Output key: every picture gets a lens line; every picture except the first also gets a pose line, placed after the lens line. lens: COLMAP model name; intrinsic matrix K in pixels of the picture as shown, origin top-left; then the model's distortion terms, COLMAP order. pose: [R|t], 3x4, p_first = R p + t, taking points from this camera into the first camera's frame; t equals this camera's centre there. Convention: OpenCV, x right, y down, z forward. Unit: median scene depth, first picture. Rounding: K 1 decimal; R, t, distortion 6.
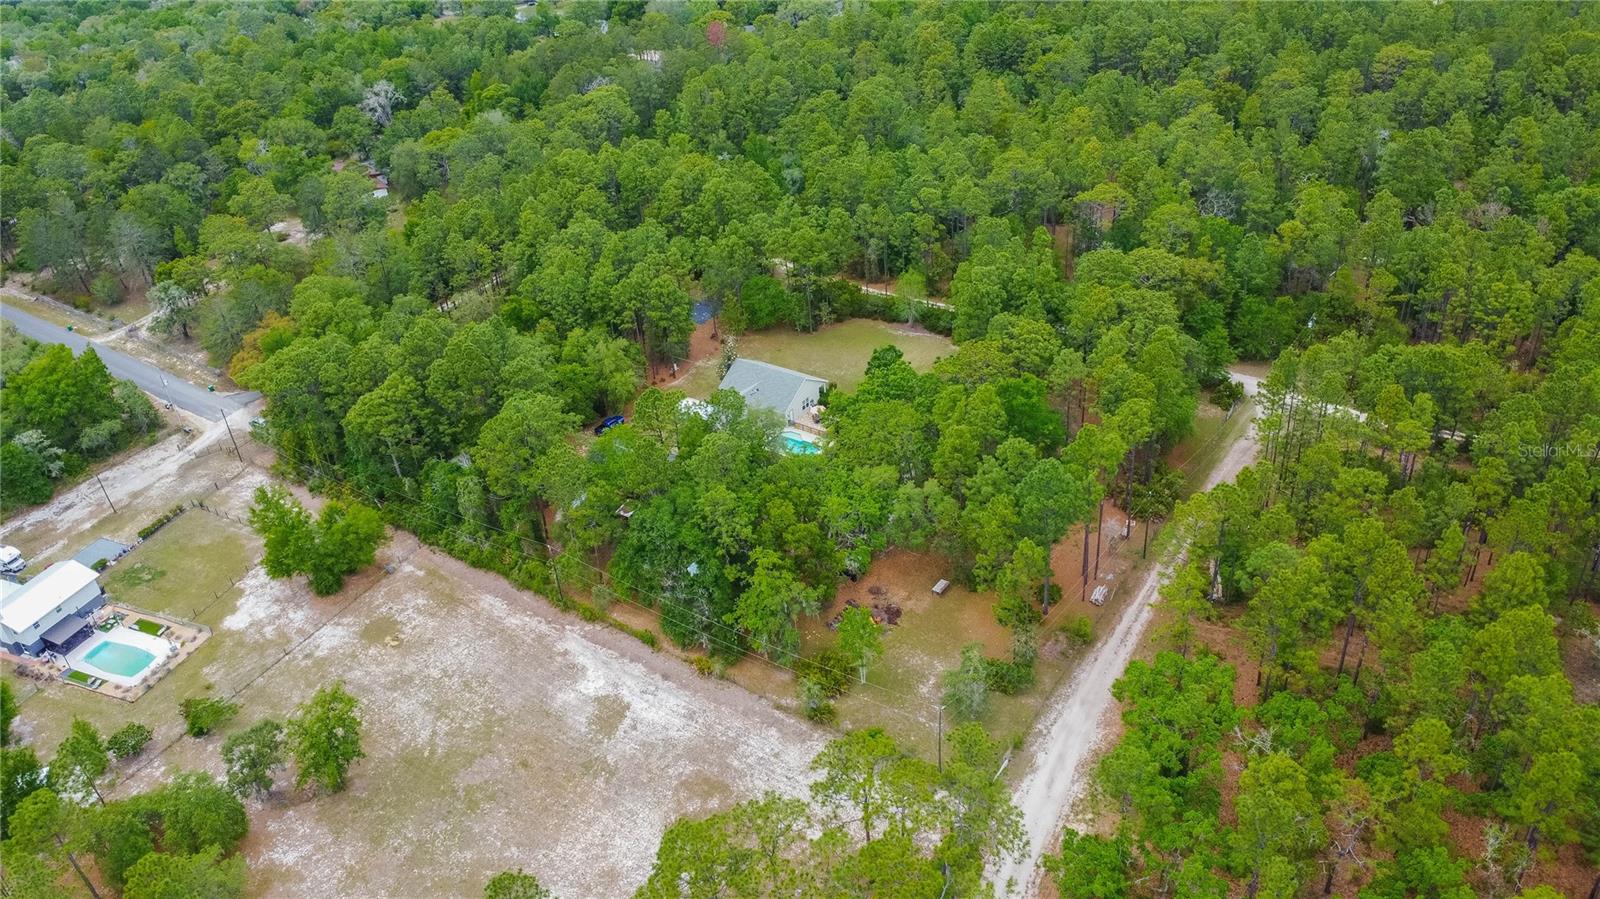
lens RADIAL K [[1172.1, 0, 800.0], [0, 1172.1, 449.5], [0, 0, 1]] dist [-0.032906, -0.001900]
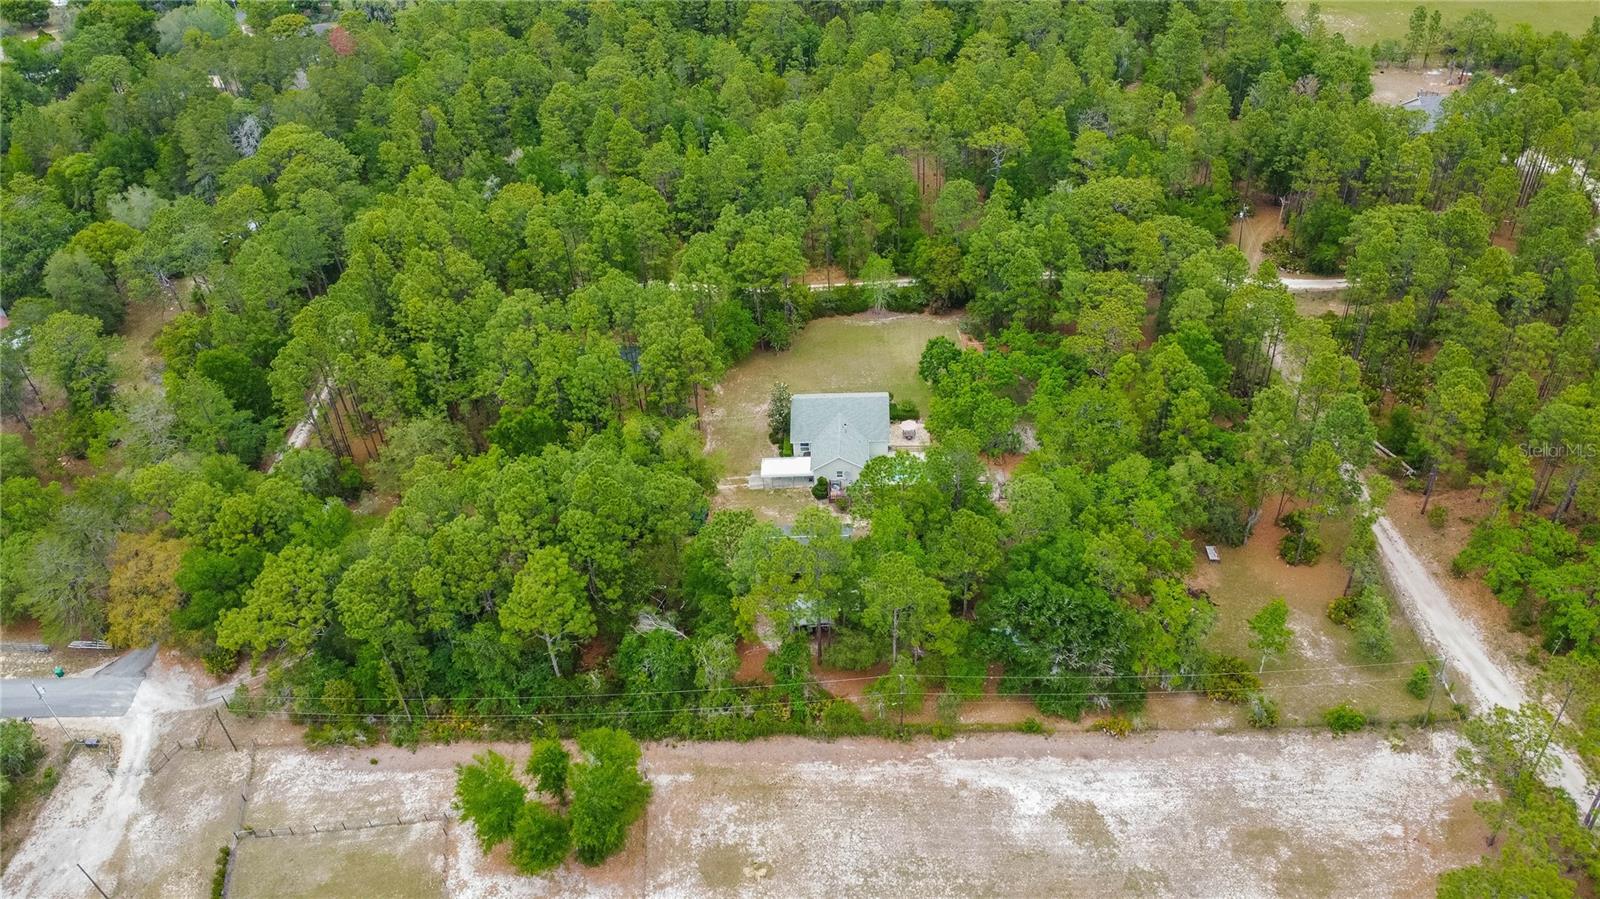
lens RADIAL K [[1172.1, 0, 800.0], [0, 1172.1, 449.5], [0, 0, 1]] dist [-0.032906, -0.001900]
pose [[0.833716, -0.311472, 0.455963, -0.563481], [0.291731, 0.949536, 0.115215, -0.172492], [-0.468839, 0.036962, 0.882510, 0.281588]]
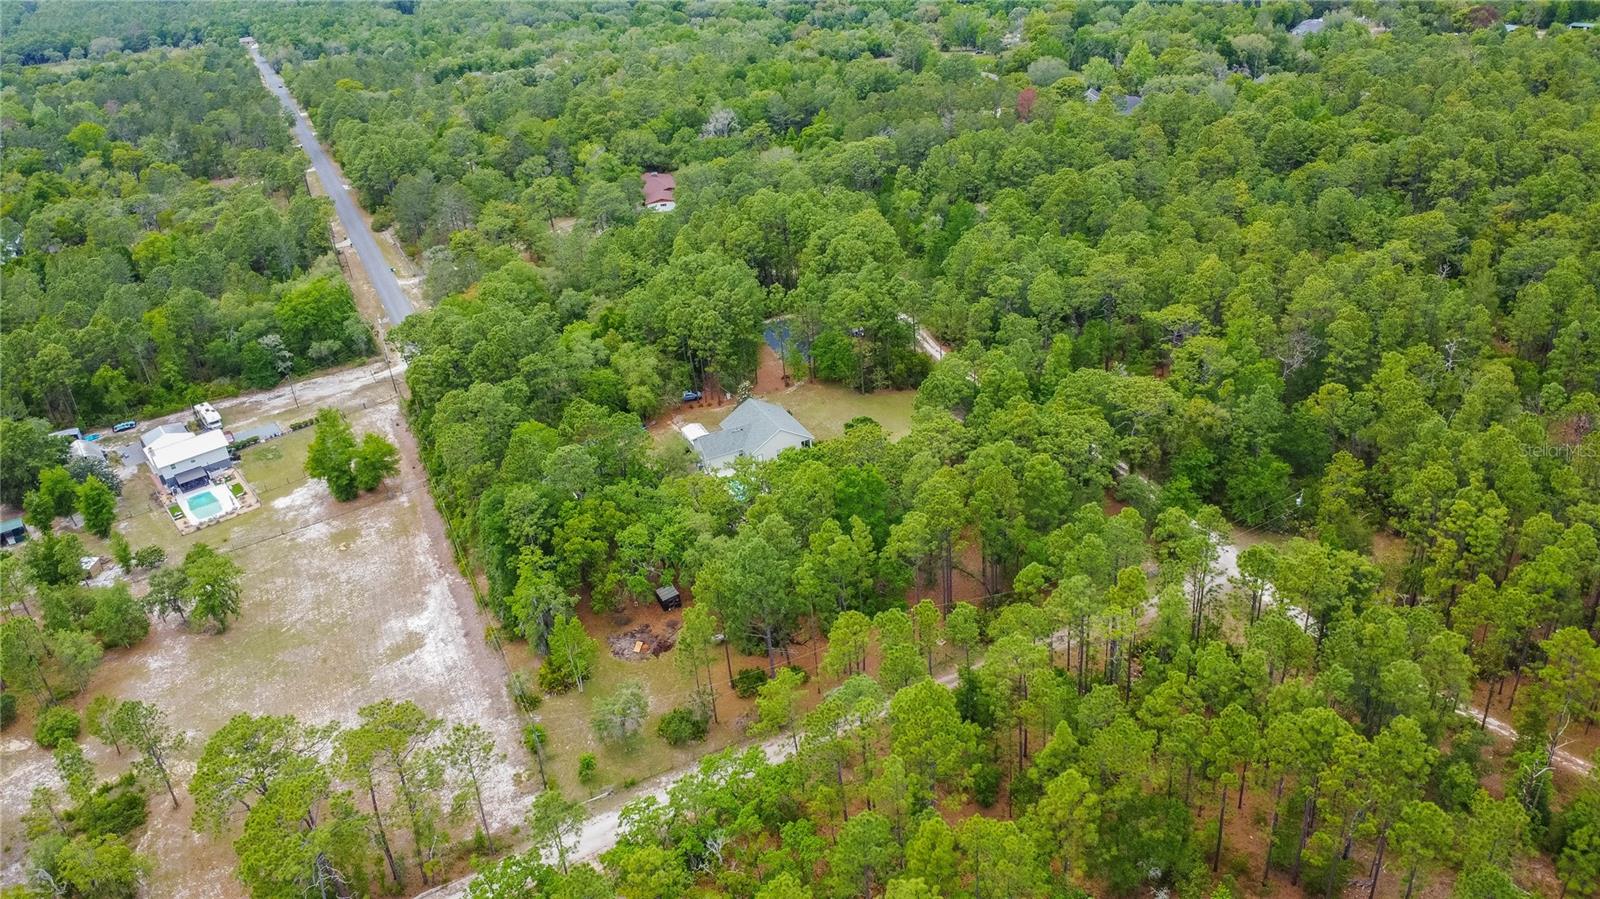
lens RADIAL K [[1172.1, 0, 800.0], [0, 1172.1, 449.5], [0, 0, 1]] dist [-0.032906, -0.001900]
pose [[0.865734, 0.234211, -0.442323, 0.583446], [-0.247740, 0.968425, 0.027895, -0.090439], [0.434890, 0.085431, 0.896422, 0.071783]]
